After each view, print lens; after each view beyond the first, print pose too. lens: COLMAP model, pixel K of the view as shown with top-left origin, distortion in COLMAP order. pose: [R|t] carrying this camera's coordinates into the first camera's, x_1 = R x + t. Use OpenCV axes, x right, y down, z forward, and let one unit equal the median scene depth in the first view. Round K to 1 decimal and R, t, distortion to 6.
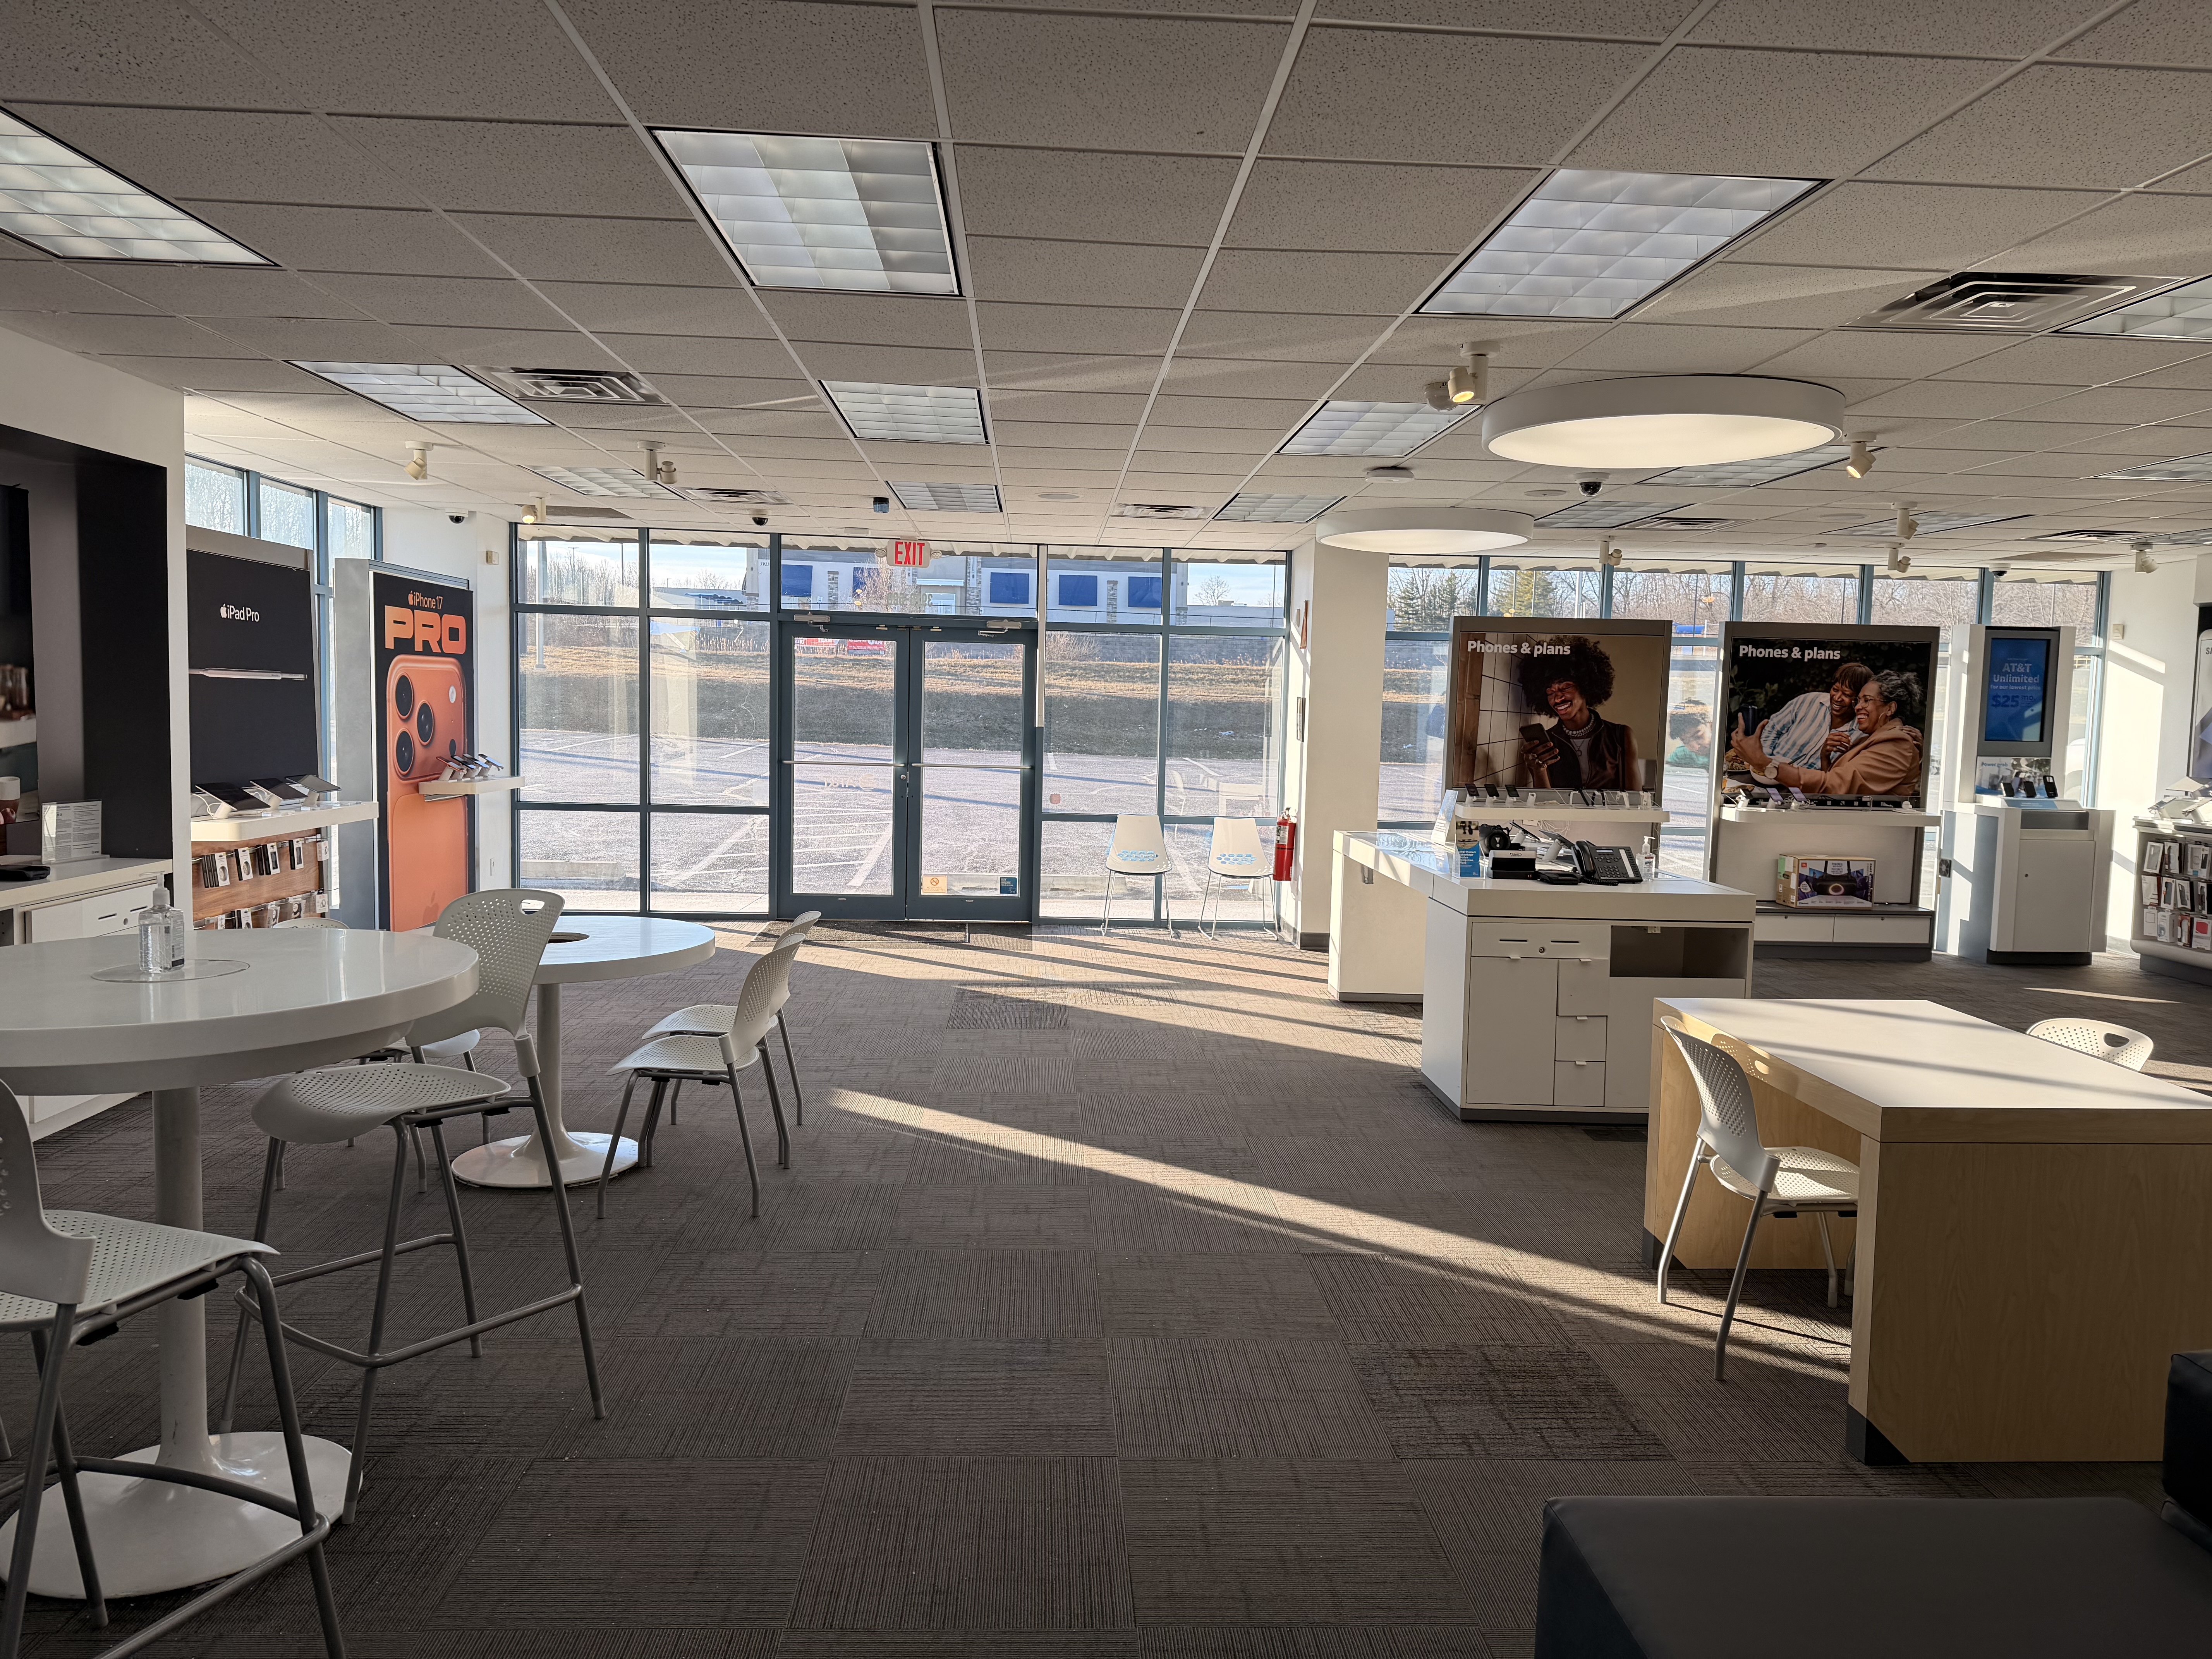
lens RADIAL K [[1557.8, 0, 1102.8], [0, 1557.8, 811.0], [0, 0, 1]] dist [0.074835, -0.089673]
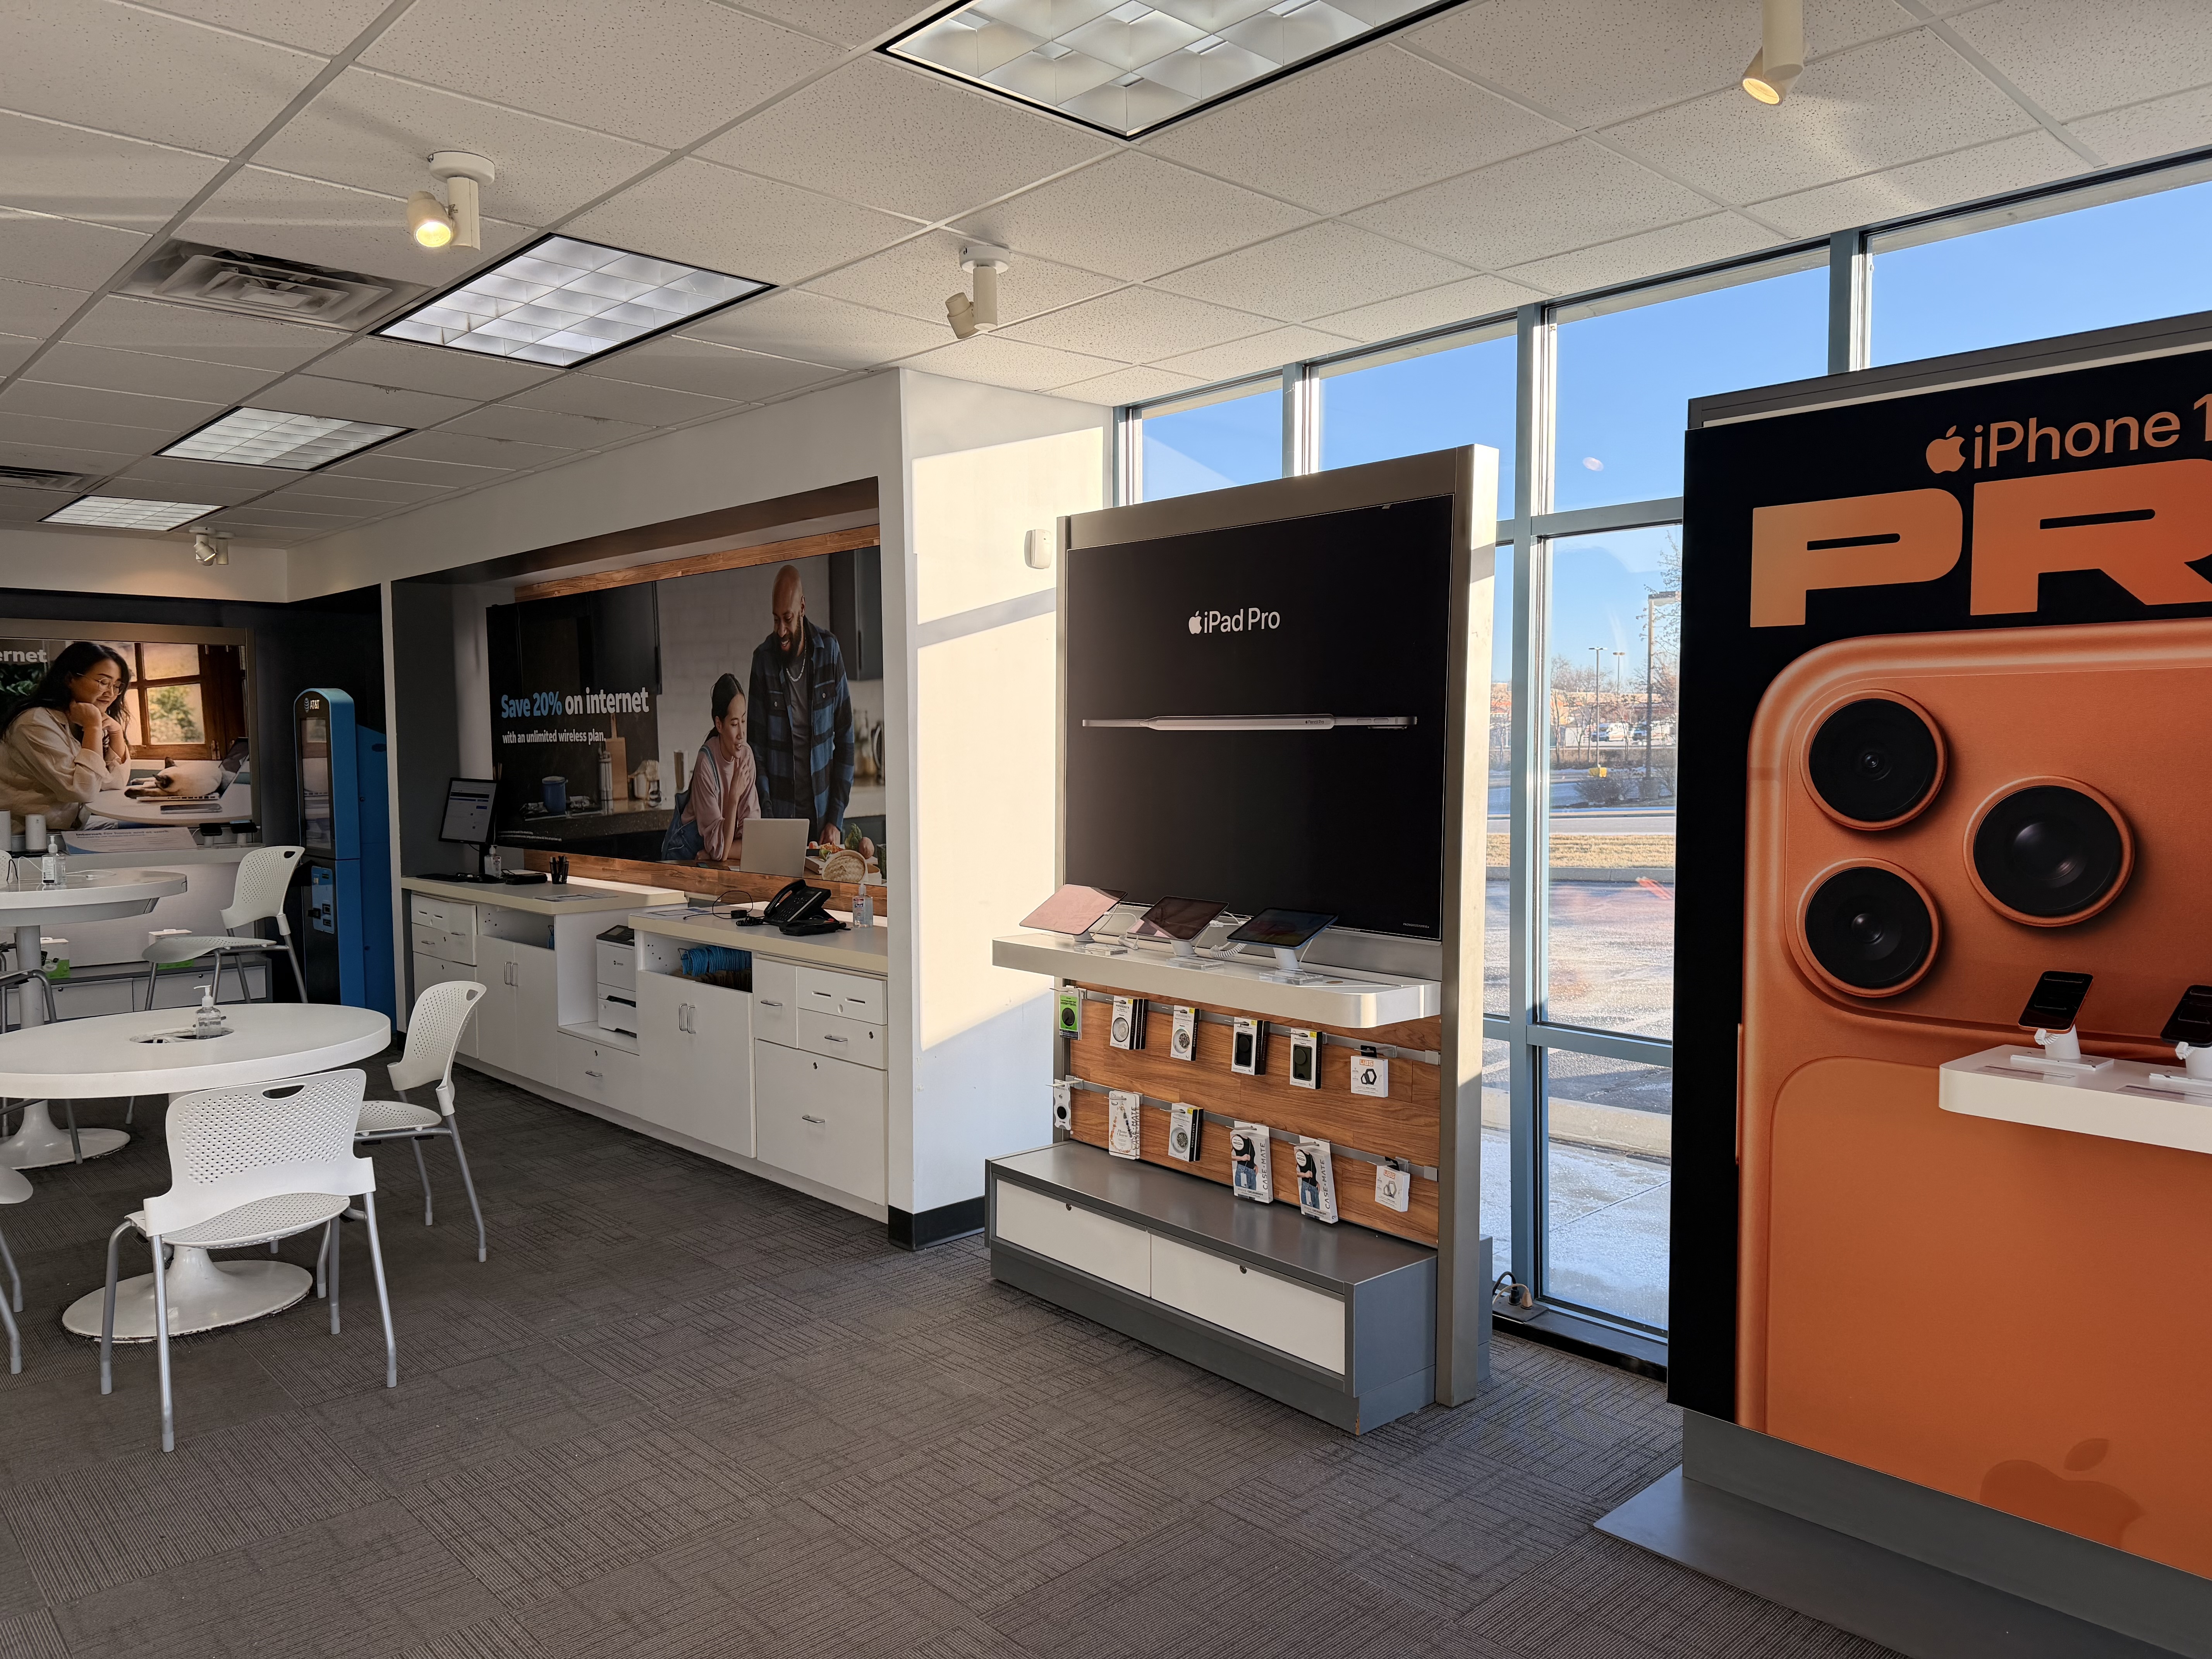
lens RADIAL K [[1536.1, 0, 1100.1], [0, 1536.1, 829.9], [0, 0, 1]] dist [0.075372, -0.094639]
pose [[-0.765932, 0.017773, -0.642675, -0.092712], [-0.058725, 0.993505, 0.097463, -0.068283], [0.640234, 0.112391, -0.759914, 0.963482]]
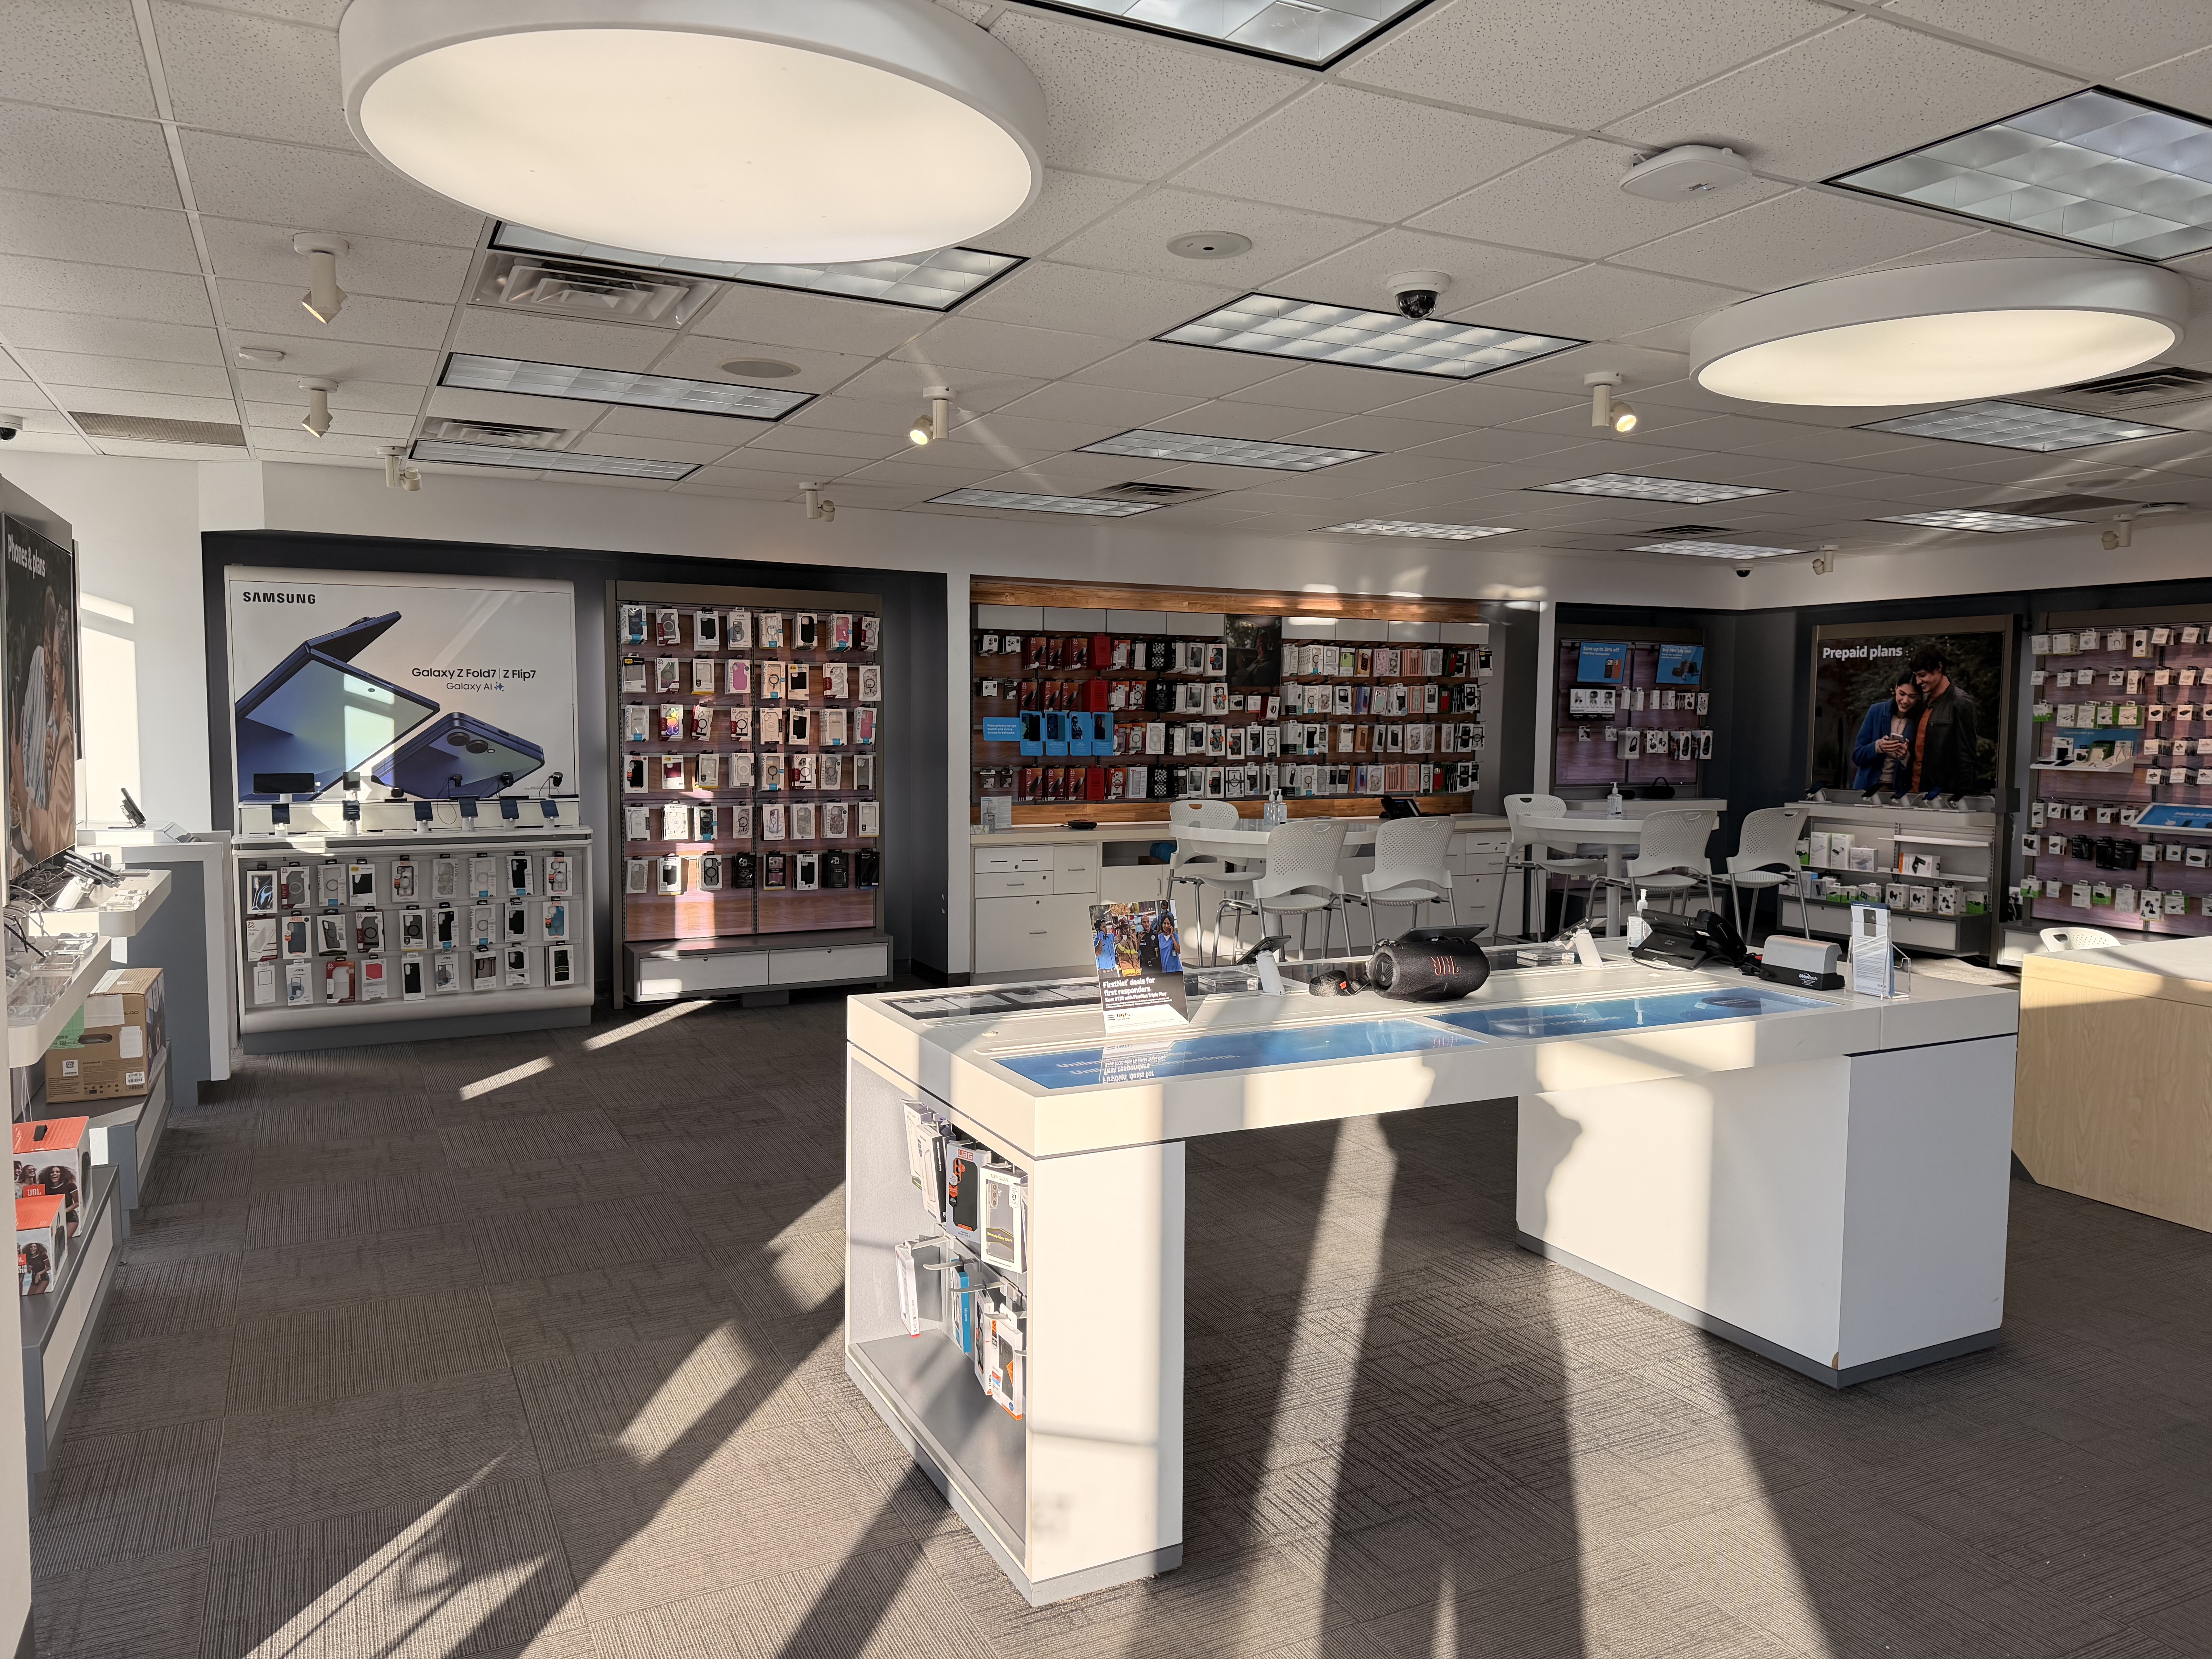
lens RADIAL K [[1536.1, 0, 1100.1], [0, 1536.1, 829.9], [0, 0, 1]] dist [0.075372, -0.094639]
pose [[-0.392866, -0.096096, 0.914561, -0.110086], [0.047583, 0.991069, 0.124575, -0.064830], [-0.918364, 0.092459, -0.384785, 0.909334]]
